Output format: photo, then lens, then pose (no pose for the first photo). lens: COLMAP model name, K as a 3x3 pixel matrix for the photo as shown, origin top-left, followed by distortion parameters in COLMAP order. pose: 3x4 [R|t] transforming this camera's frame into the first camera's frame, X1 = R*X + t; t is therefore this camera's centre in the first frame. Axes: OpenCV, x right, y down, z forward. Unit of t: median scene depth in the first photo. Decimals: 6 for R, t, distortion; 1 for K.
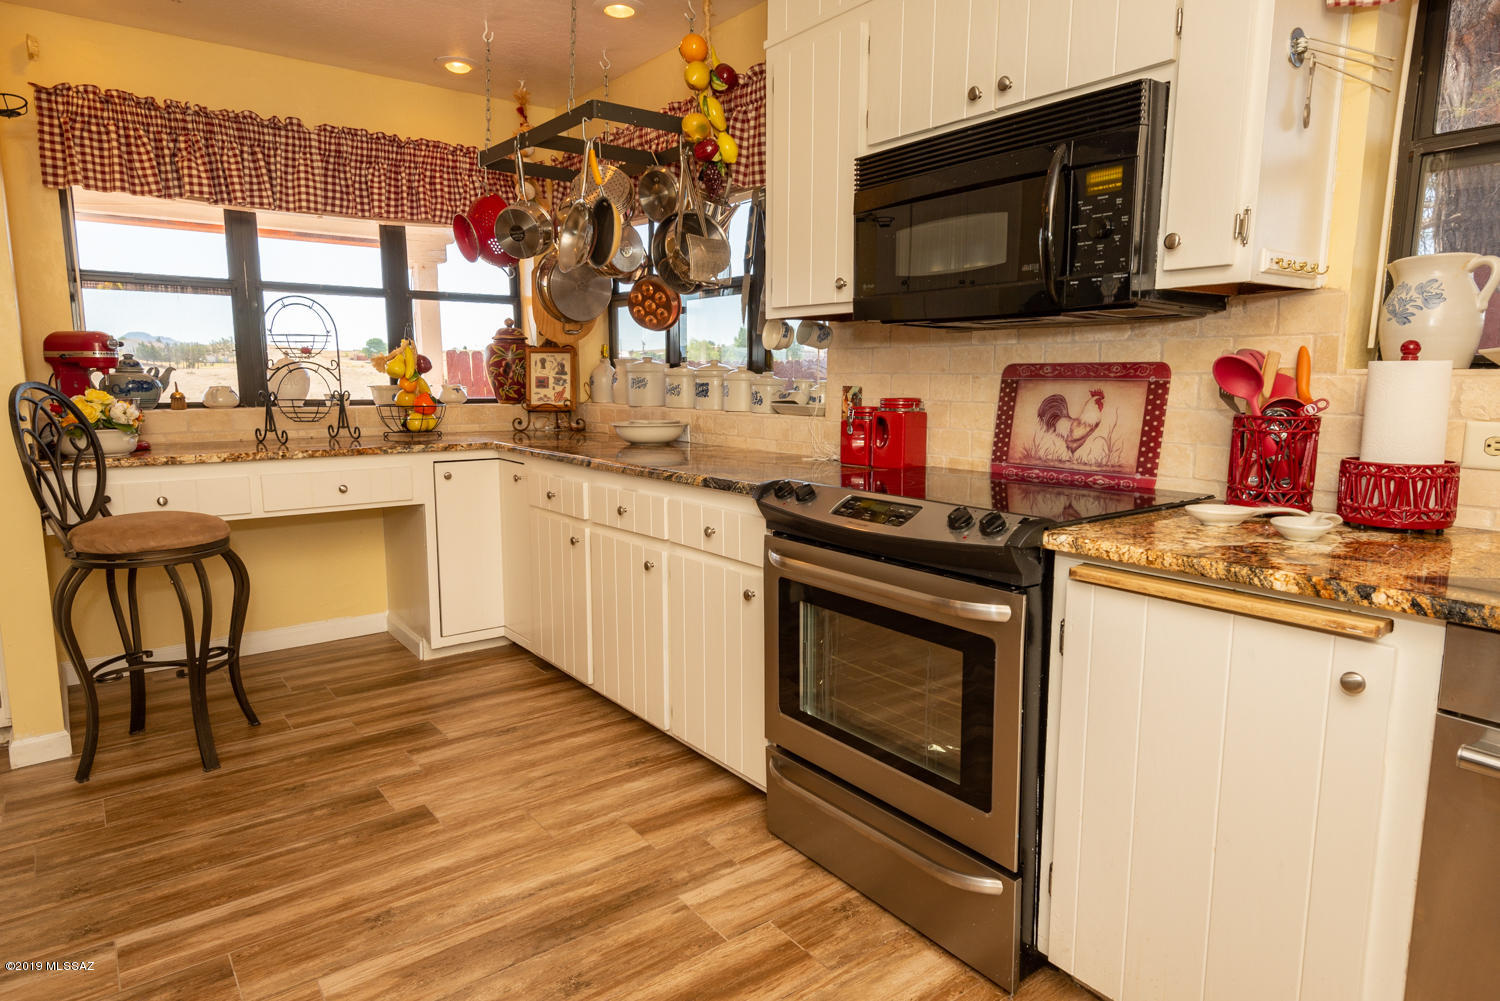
lens RADIAL K [[881.9, 0, 749.7], [0, 881.9, 506.6], [0, 0, 1]] dist [0.031015, -0.014595]
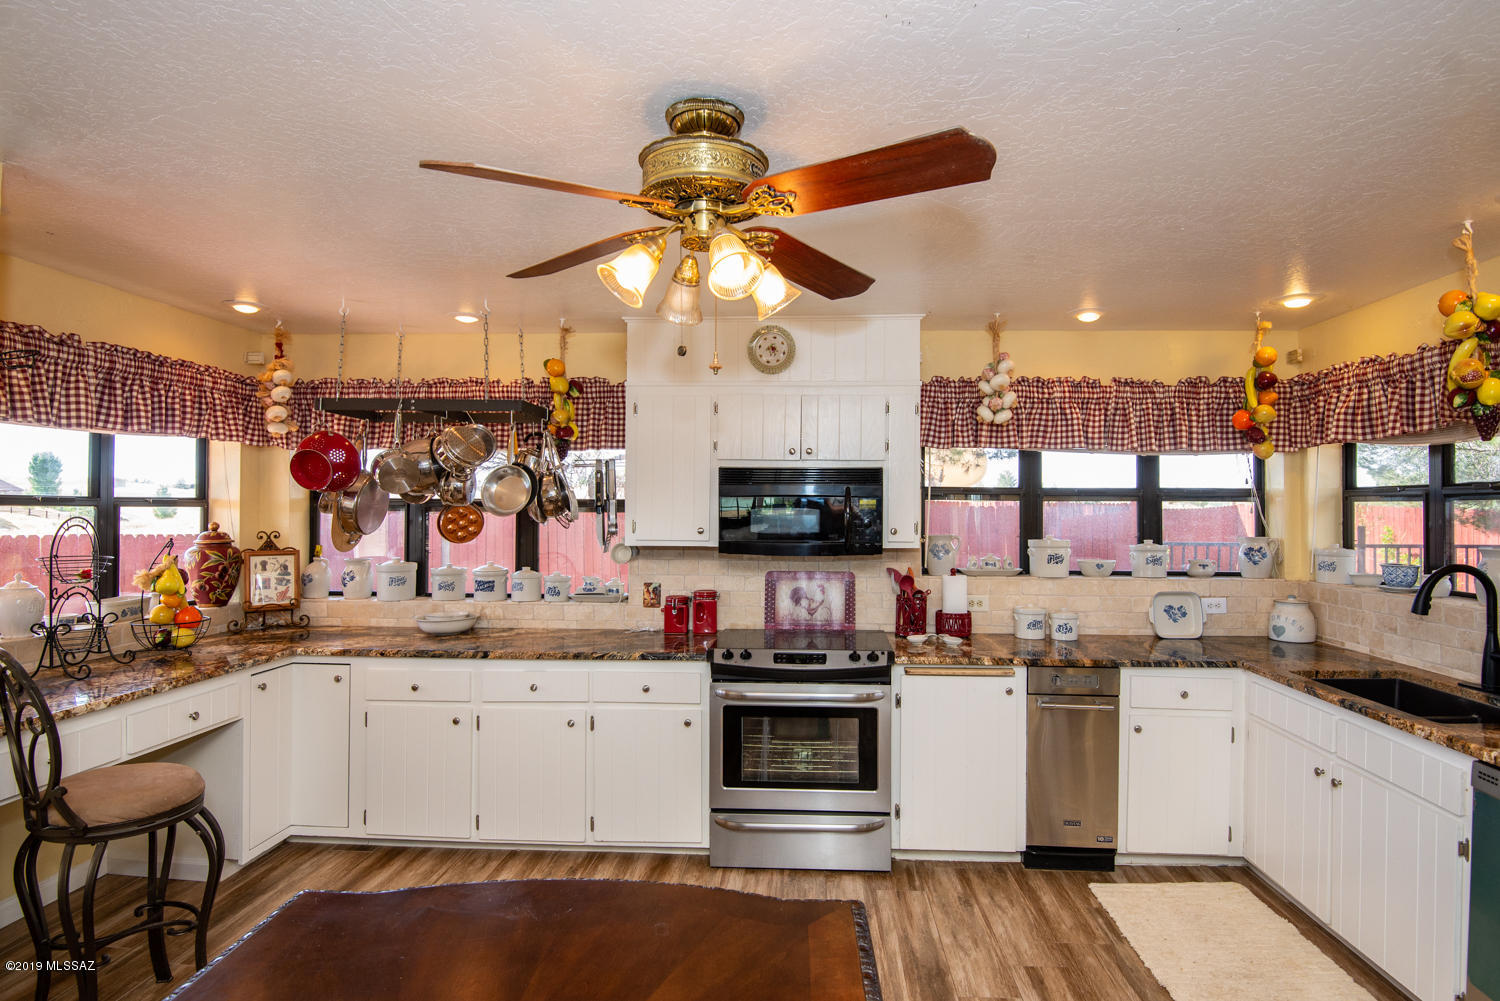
lens RADIAL K [[780.4, 0, 777.4], [0, 780.4, 493.1], [0, 0, 1]] dist [-0.020313, -0.004378]
pose [[0.642797, 0.017391, 0.765839, -0.814311], [0.111781, 0.986912, -0.116233, -0.107395], [-0.757837, 0.160320, 0.632440, -0.086231]]
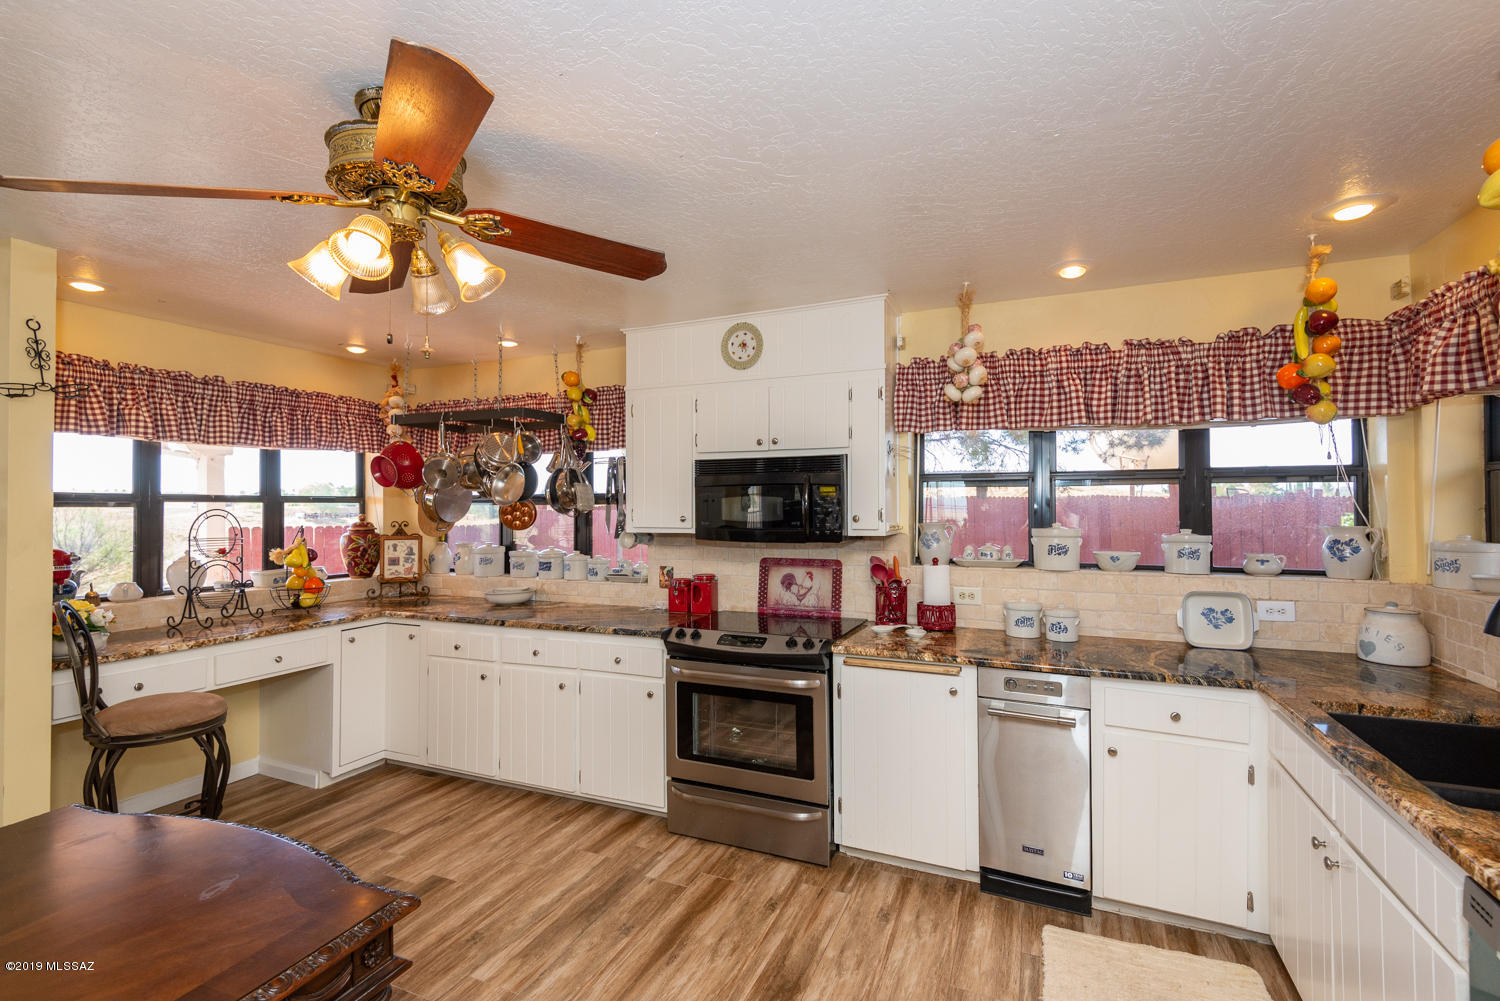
lens RADIAL K [[675.8, 0, 748.4], [0, 675.8, 498.0], [0, 0, 1]] dist [0.021319, -0.010139]
pose [[0.873112, 0.001435, 0.487517, -0.400444], [0.079322, 0.986252, -0.144963, -0.061921], [-0.481023, 0.165240, 0.860995, -0.272234]]
